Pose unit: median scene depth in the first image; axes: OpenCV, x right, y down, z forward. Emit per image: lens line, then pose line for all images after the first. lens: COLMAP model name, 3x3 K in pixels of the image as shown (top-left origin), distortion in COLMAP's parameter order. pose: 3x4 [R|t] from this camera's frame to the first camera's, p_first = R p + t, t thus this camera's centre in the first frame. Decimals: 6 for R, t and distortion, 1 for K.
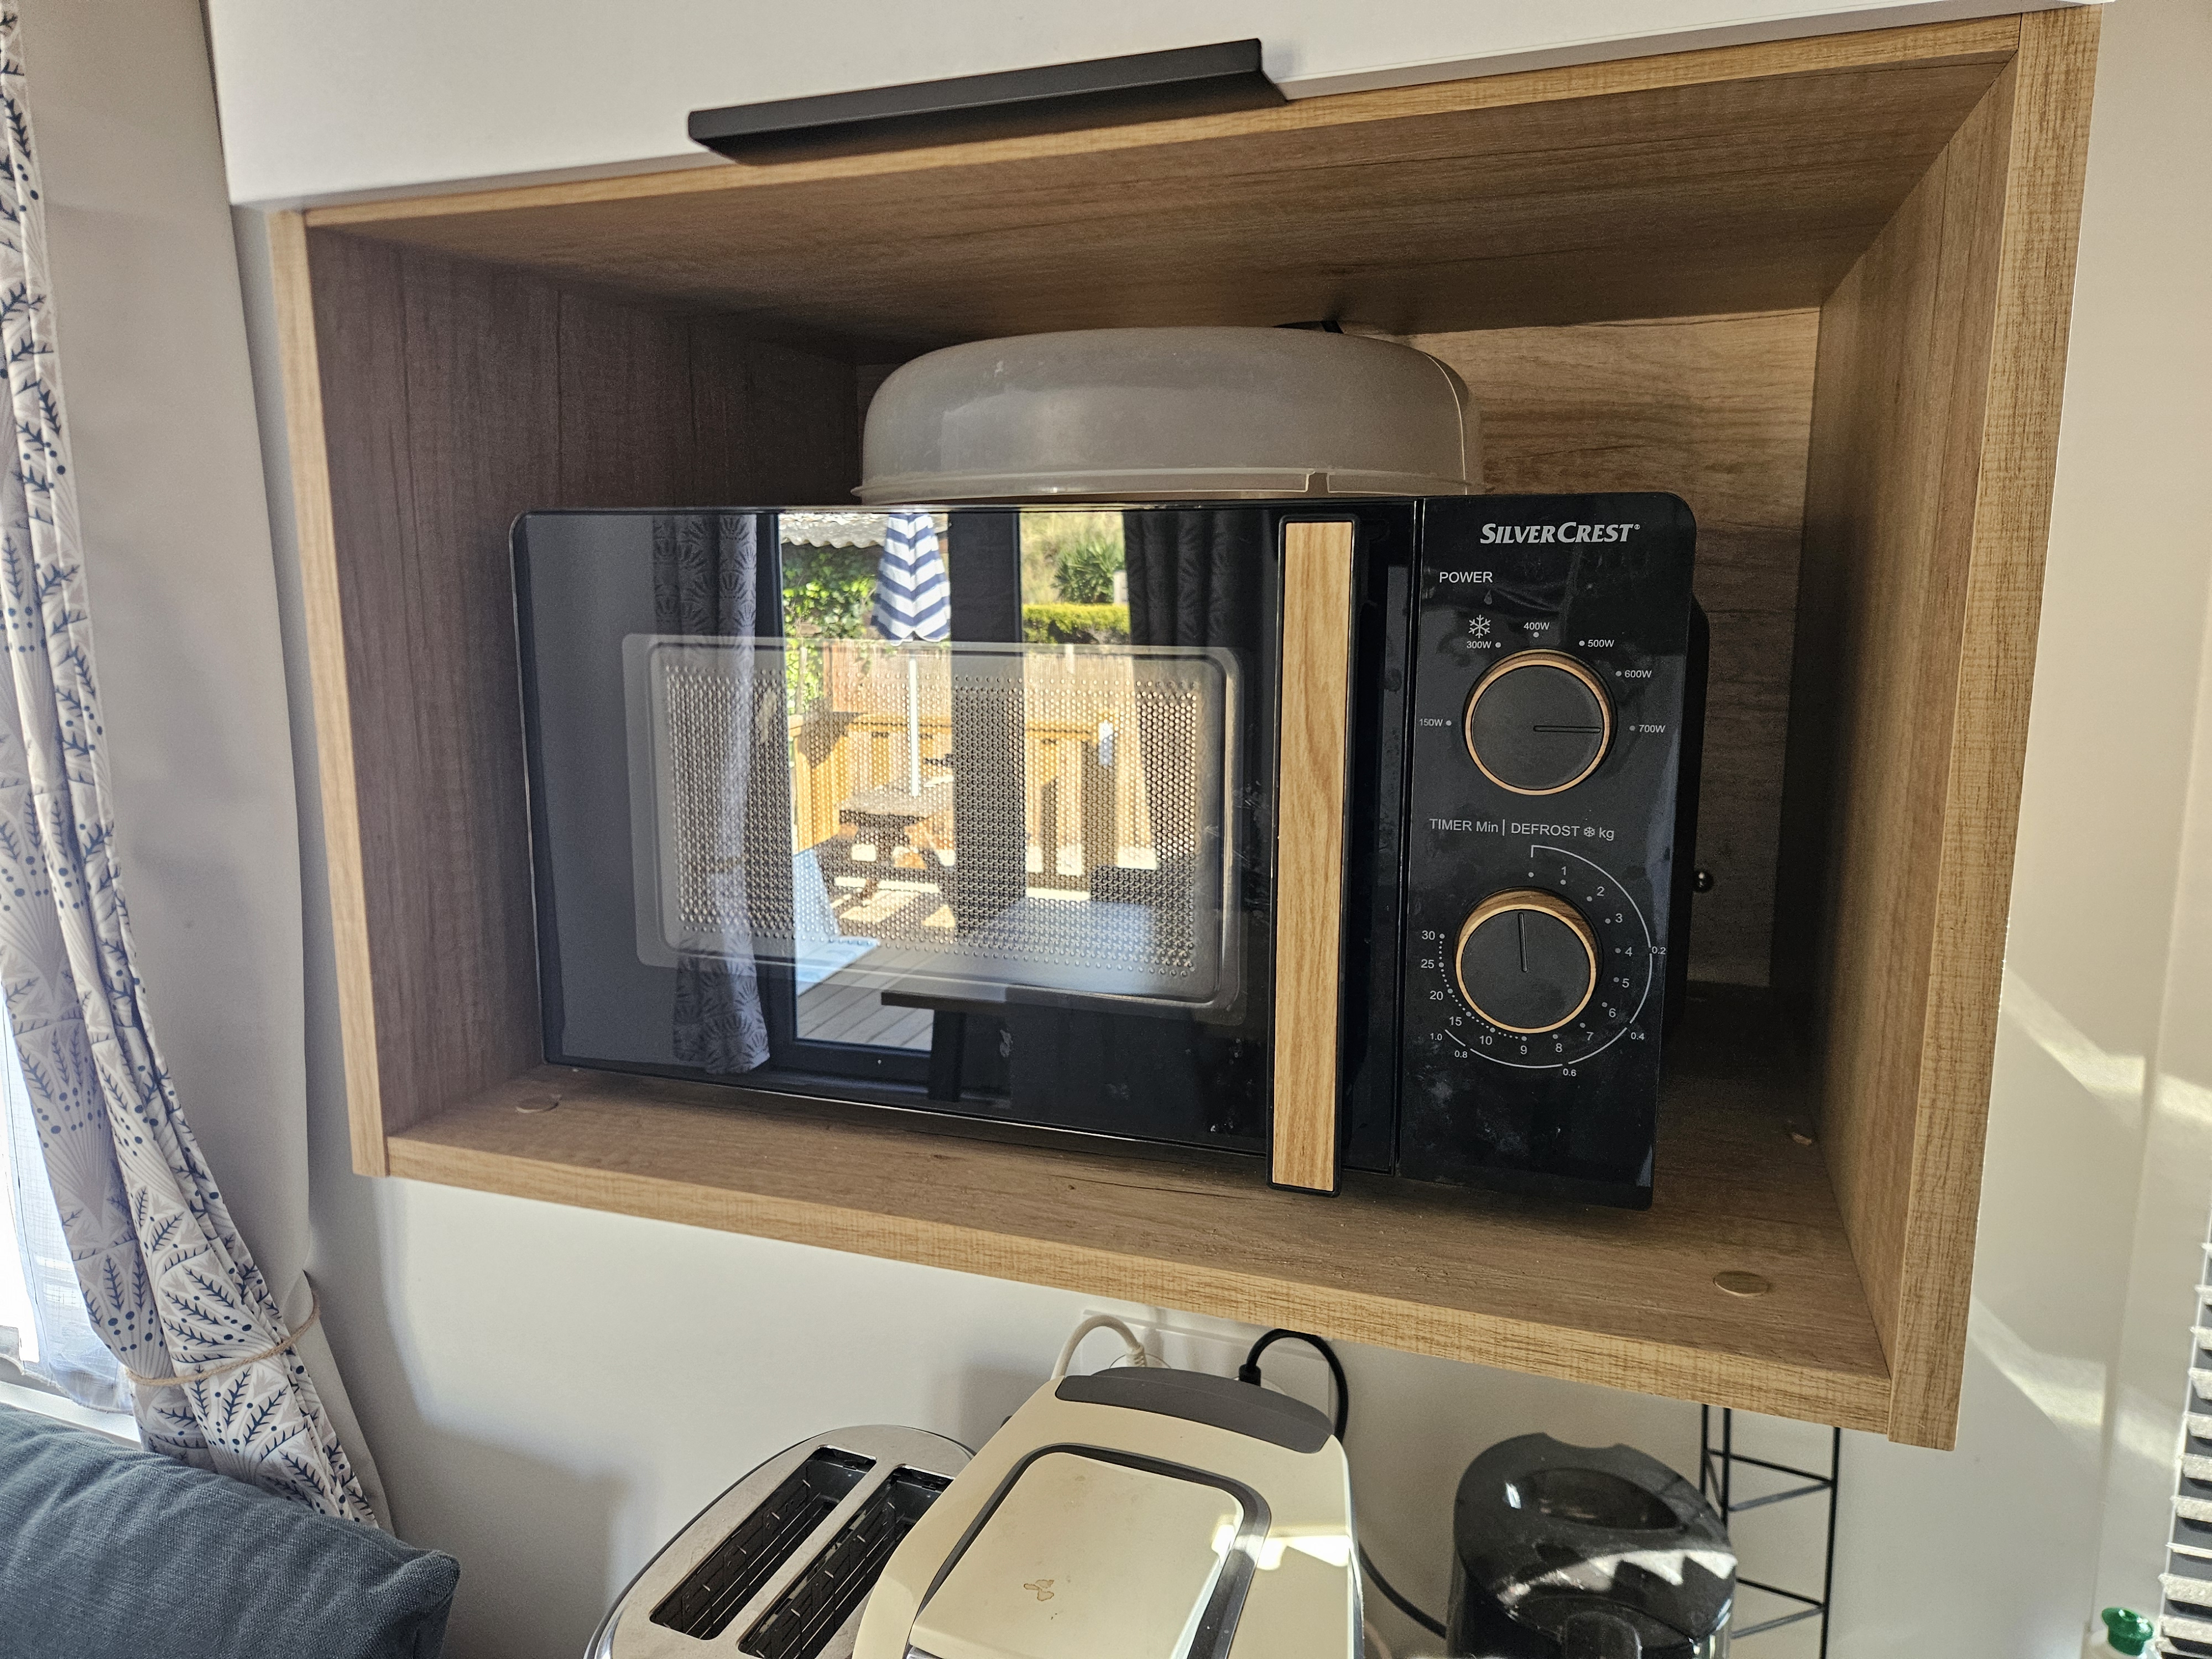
lens RADIAL K [[1497.6, 0, 1044.0], [0, 1497.6, 830.8], [0, 0, 1]] dist [0.071104, -0.070704]
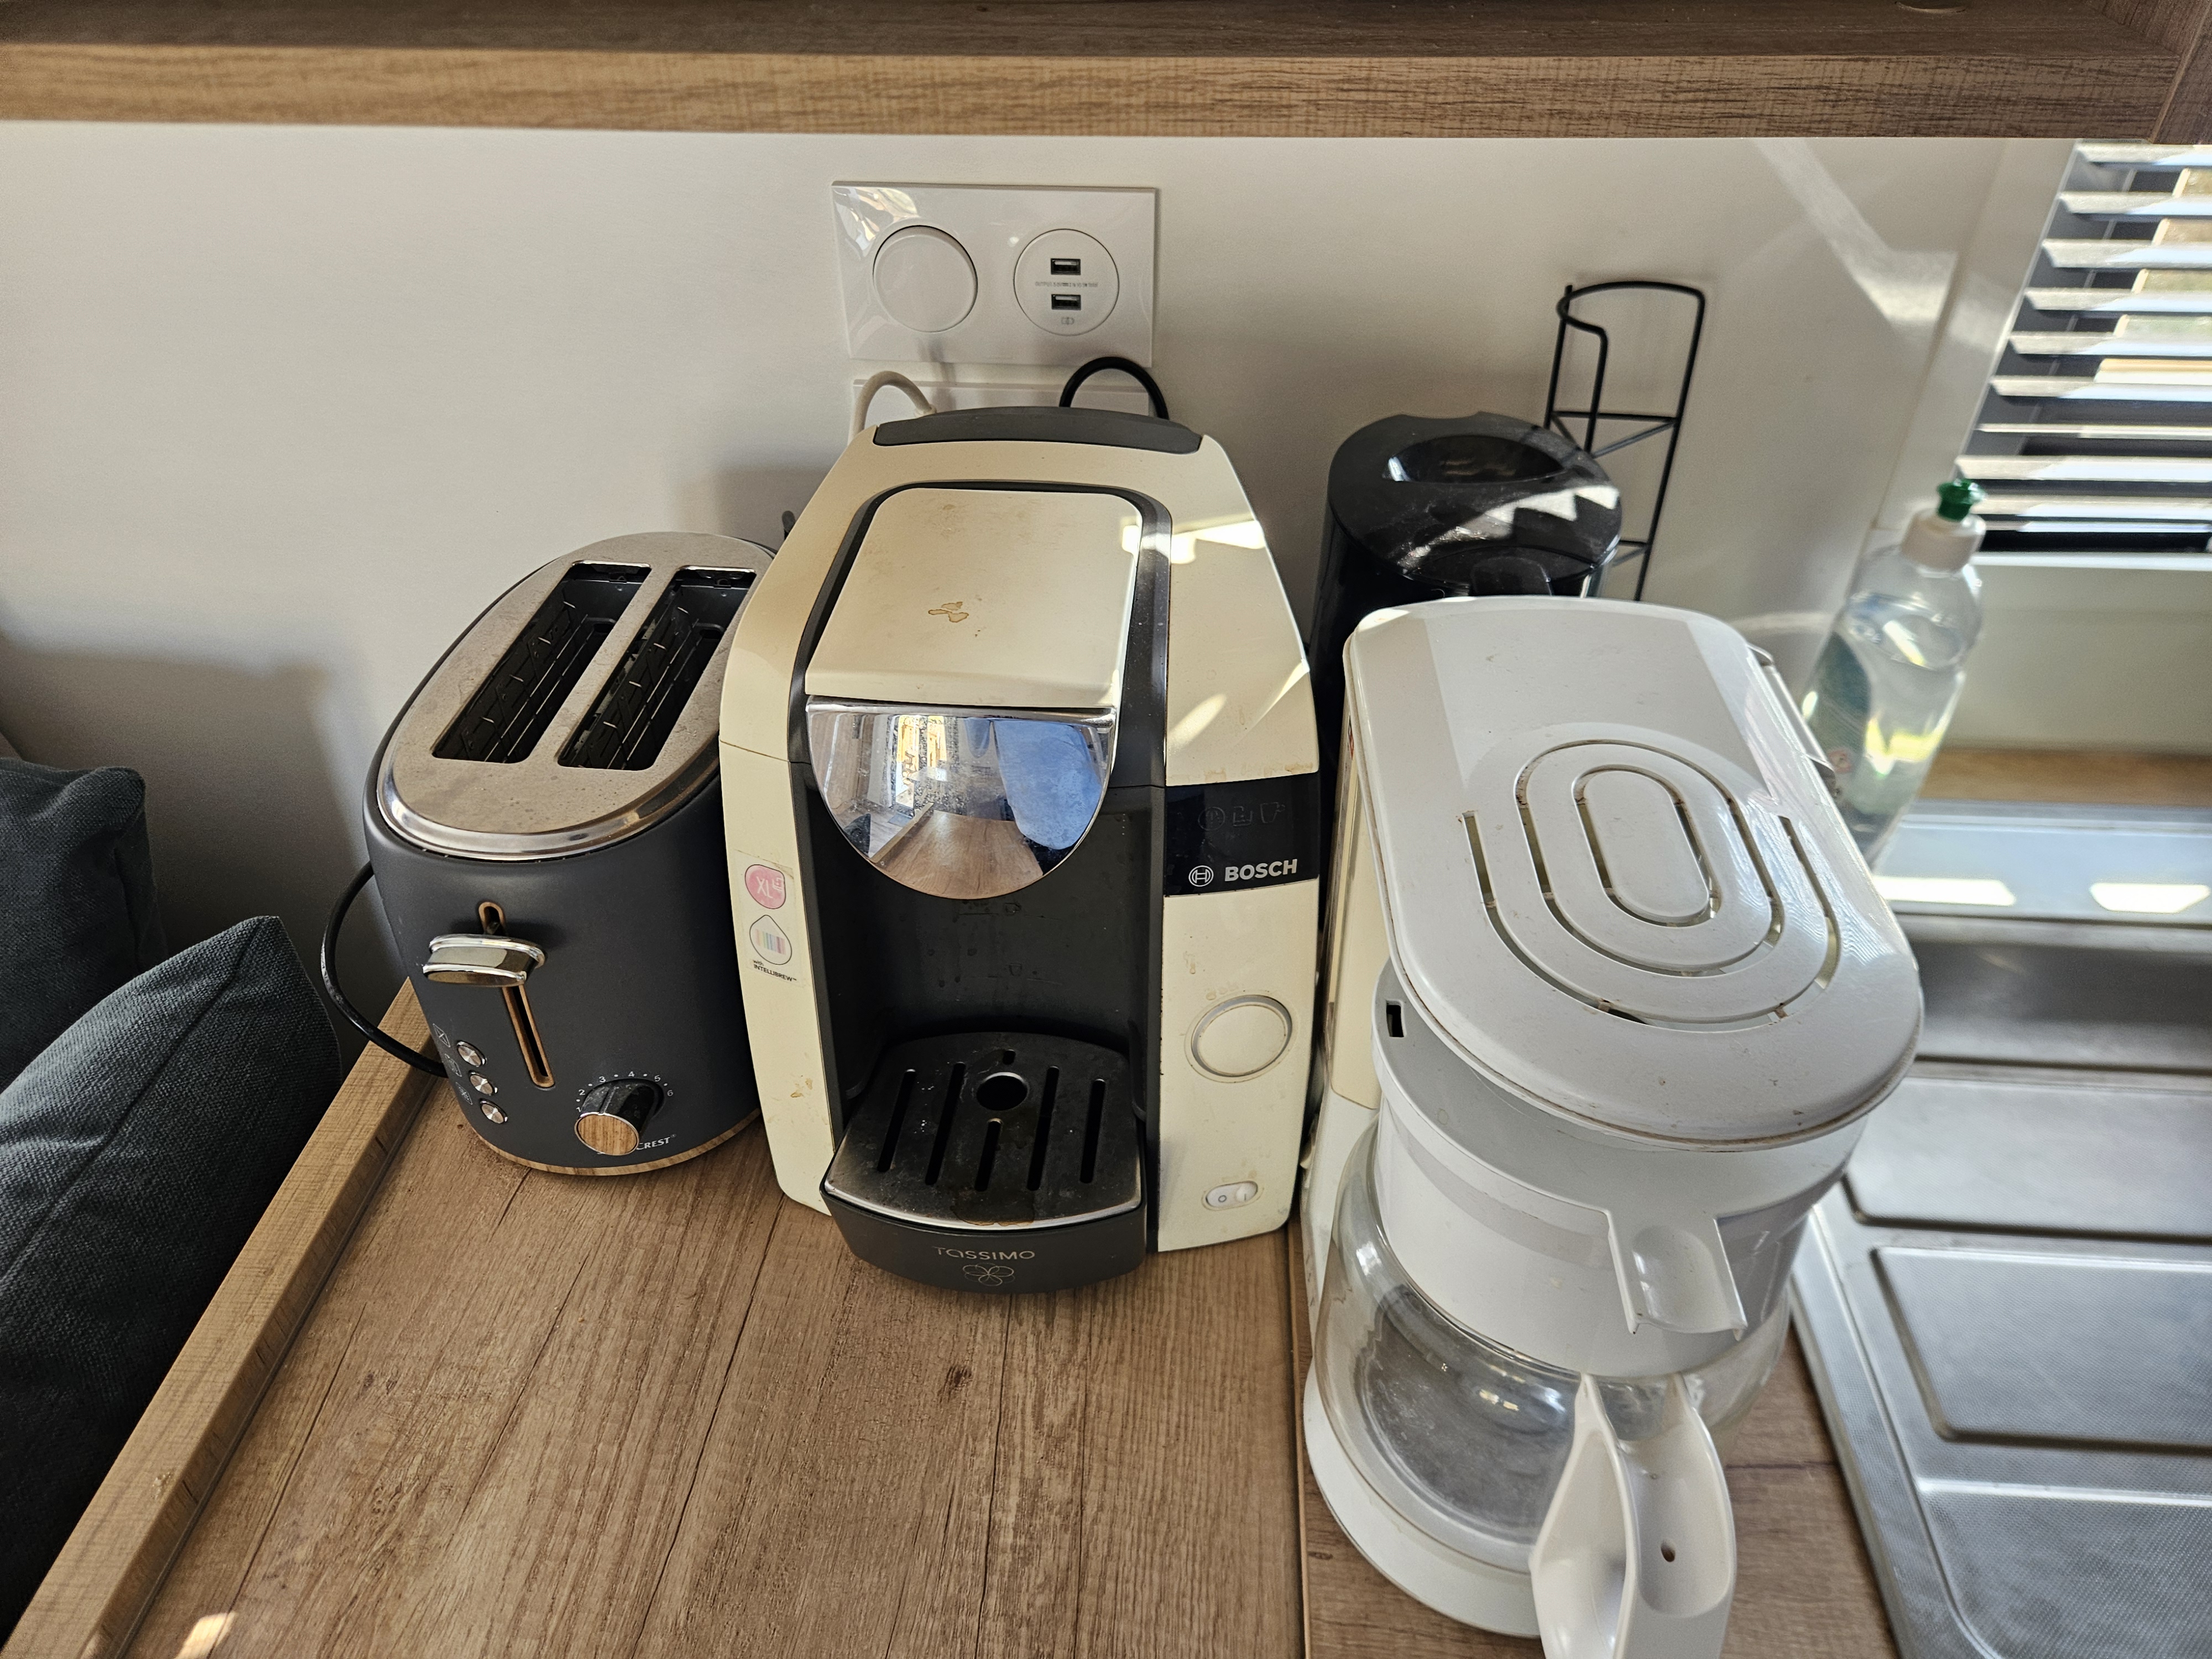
lens RADIAL K [[1494.7, 0, 1106.0], [0, 1494.7, 829.5], [0, 0, 1]] dist [0.067905, -0.054067]
pose [[0.954122, -0.187281, 0.233616, -0.117107], [0.045462, 0.861803, 0.505202, 0.163800], [-0.295946, -0.471403, 0.830780, 0.200072]]
